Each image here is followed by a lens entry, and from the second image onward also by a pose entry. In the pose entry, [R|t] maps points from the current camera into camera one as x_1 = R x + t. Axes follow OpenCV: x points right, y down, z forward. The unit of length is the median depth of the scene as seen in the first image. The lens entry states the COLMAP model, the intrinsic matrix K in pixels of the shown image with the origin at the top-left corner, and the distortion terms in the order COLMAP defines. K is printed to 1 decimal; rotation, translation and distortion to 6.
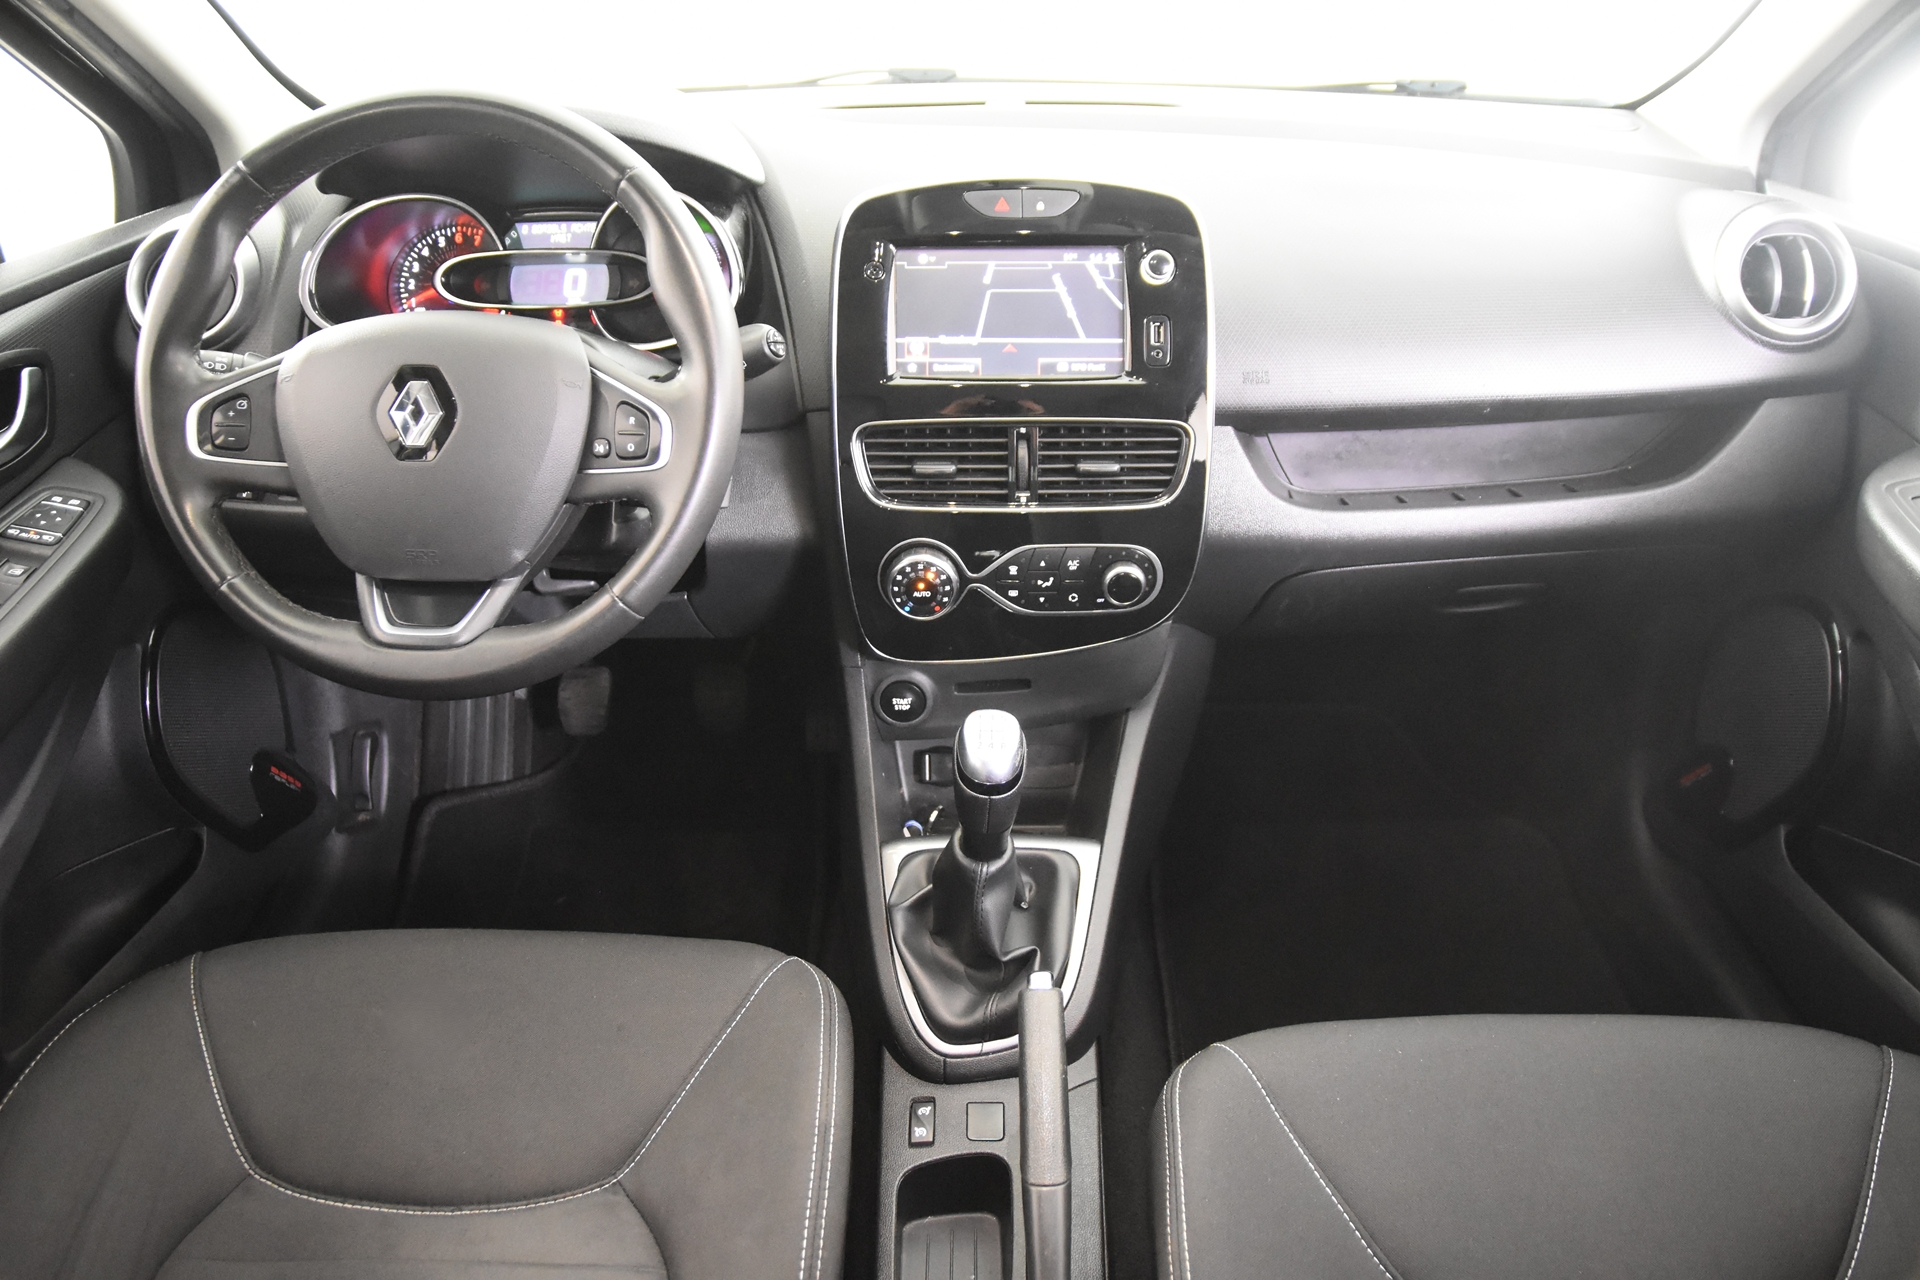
lens RADIAL K [[1441.4, 0, 960.0], [0, 1441.4, 640.0], [0, 0, 1]] dist [-0.131303, 0.117389]
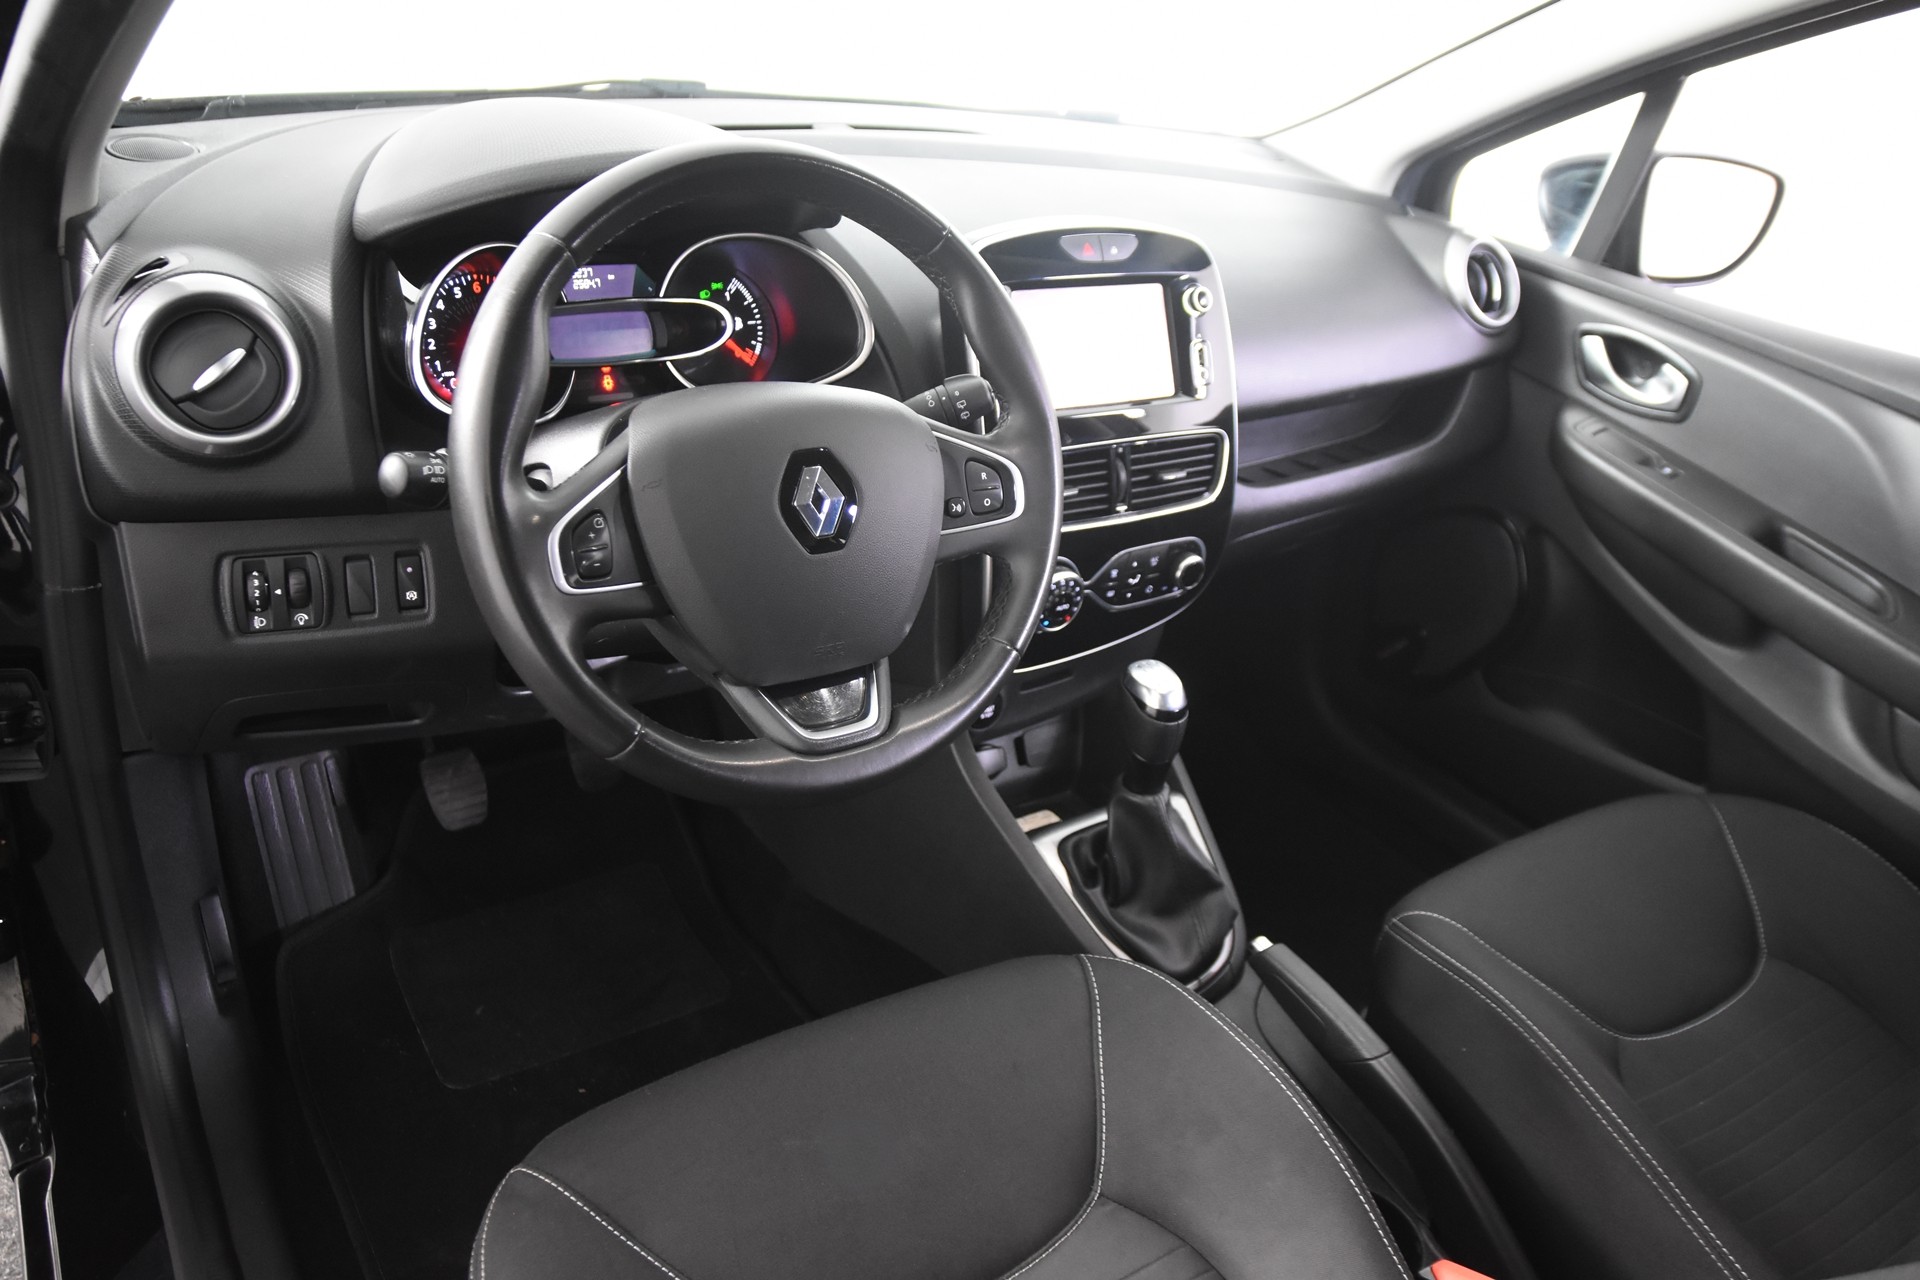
lens RADIAL K [[1396.0, 0, 930.9], [0, 1396.0, 650.0], [0, 0, 1]] dist [-0.113344, 0.102217]
pose [[0.820005, -0.178877, 0.543686, -0.698506], [0.154290, 0.983828, 0.090982, -0.112930], [-0.551168, 0.009279, 0.834343, 0.168211]]
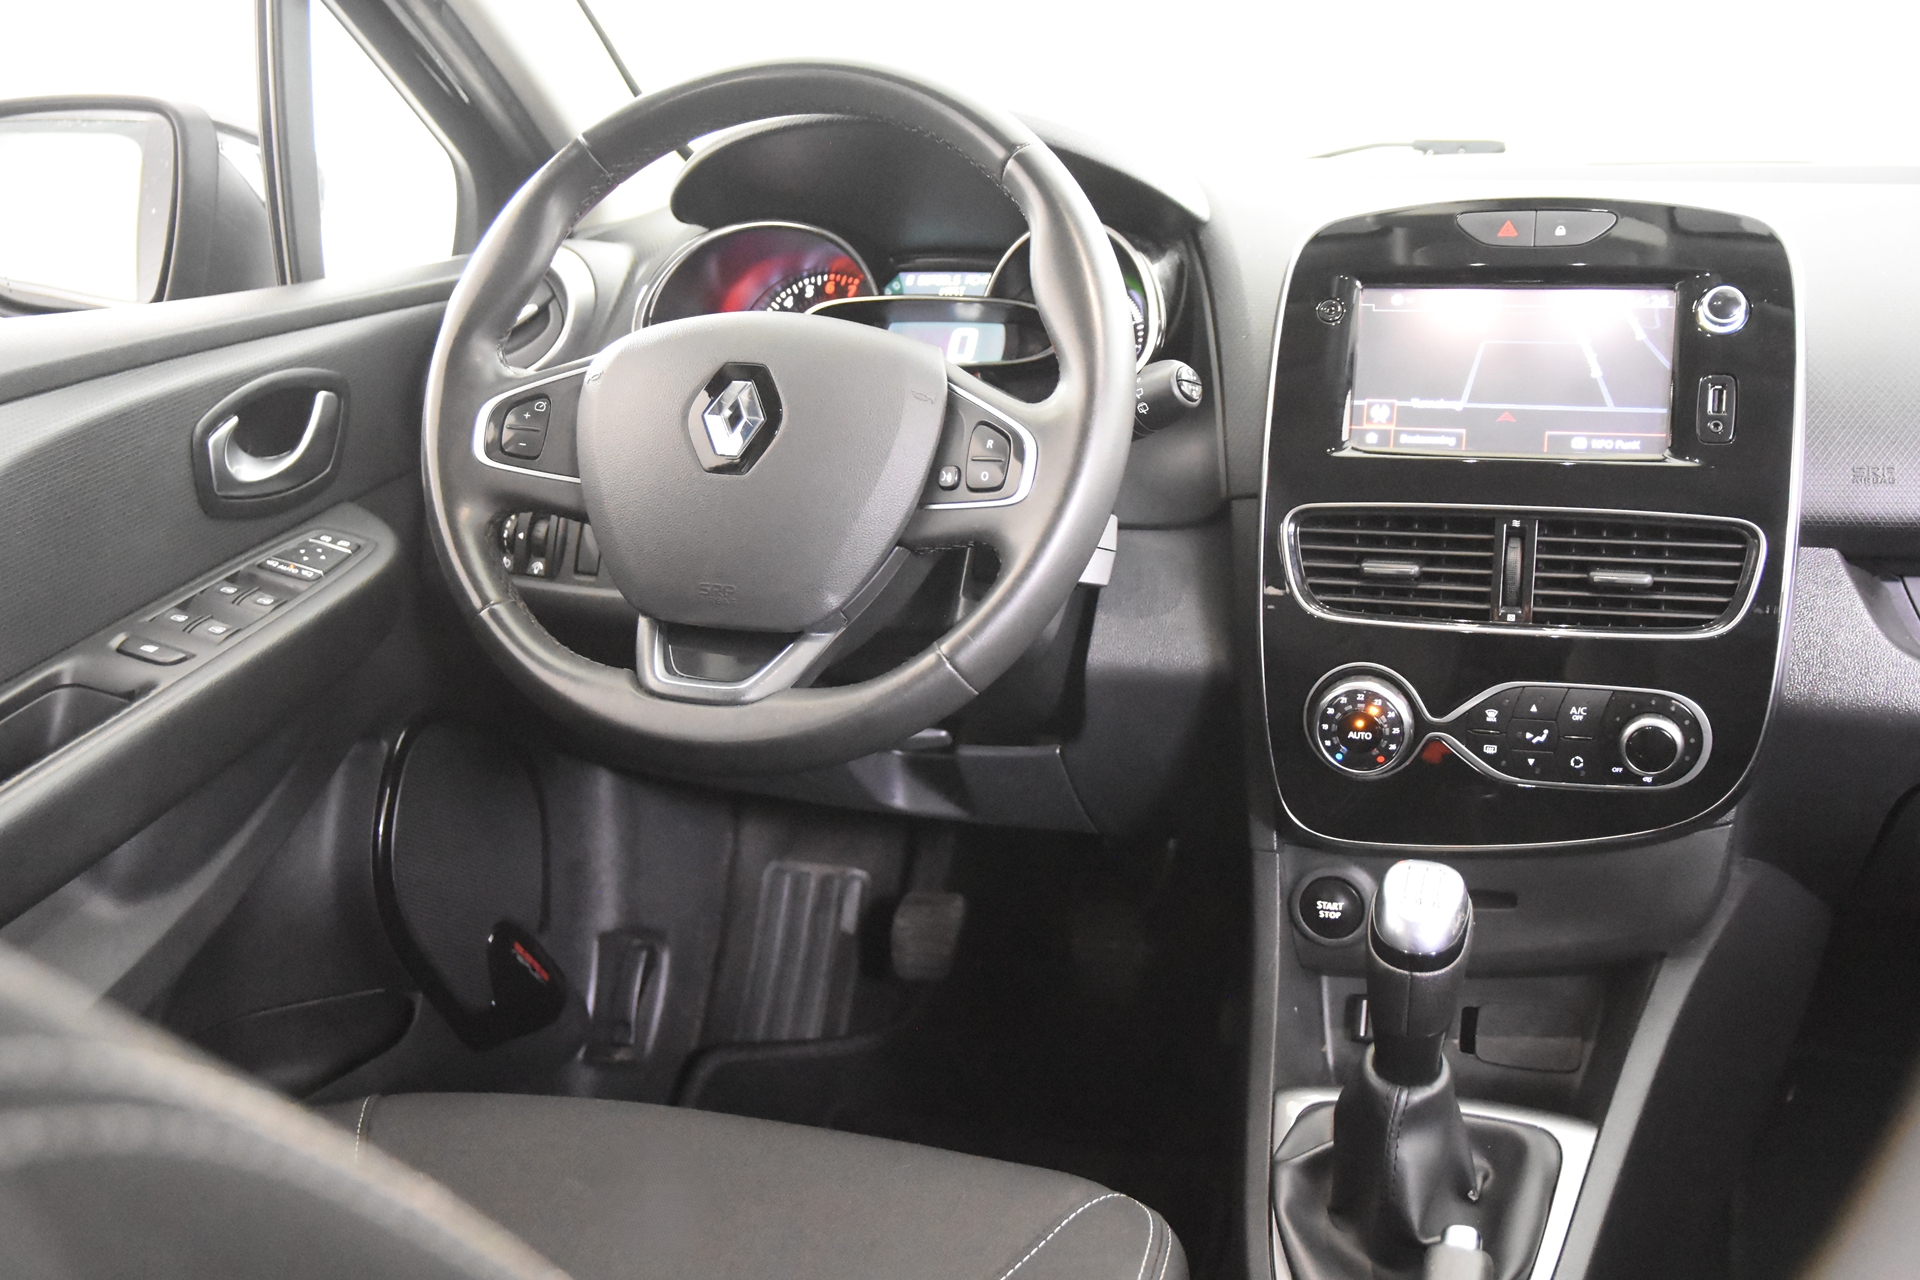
lens RADIAL K [[2051.6, 0, 960.0], [0, 2051.6, 640.0], [0, 0, 1]] dist [-0.005969, 0.011141]
pose [[0.955188, 0.062680, -0.289288, 0.078643], [-0.124871, 0.971428, -0.201827, 0.158008], [0.268372, 0.228907, 0.935723, -0.043355]]
